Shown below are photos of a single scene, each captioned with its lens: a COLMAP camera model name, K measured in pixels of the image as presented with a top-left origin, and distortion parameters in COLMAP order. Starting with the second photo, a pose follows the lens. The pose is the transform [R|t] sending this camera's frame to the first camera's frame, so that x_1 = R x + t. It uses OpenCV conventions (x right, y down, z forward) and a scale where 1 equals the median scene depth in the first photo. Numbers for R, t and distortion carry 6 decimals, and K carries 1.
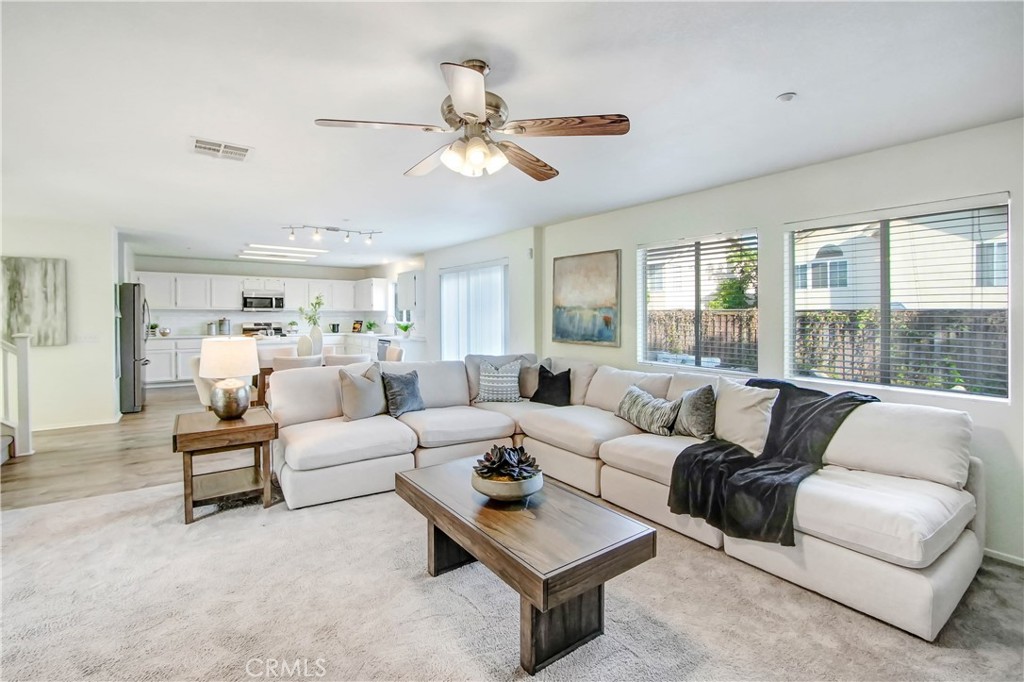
lens RADIAL K [[452.3, 0, 499.8], [0, 452.3, 323.5], [0, 0, 1]] dist [-0.000601, -0.000054]
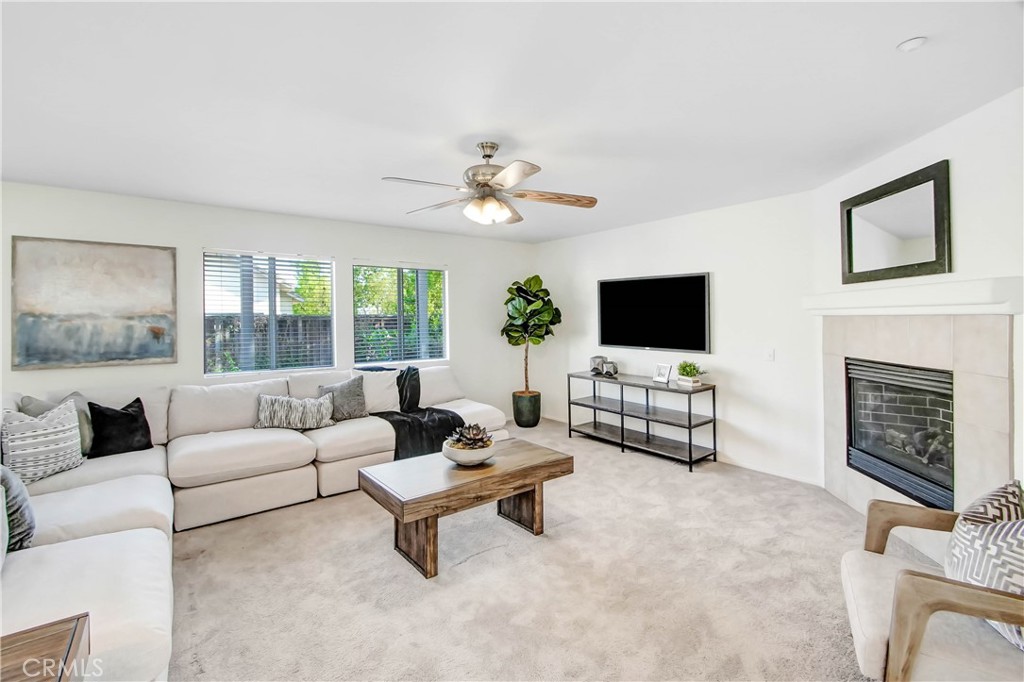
lens RADIAL K [[452.3, 0, 483.1], [0, 452.3, 310.2], [0, 0, 1]] dist [-0.000601, -0.000054]
pose [[0.011280, 0.010726, 0.999879, -0.663290], [0.027351, 0.999565, -0.011031, -0.023882], [-0.999562, 0.027472, 0.010982, 0.469892]]
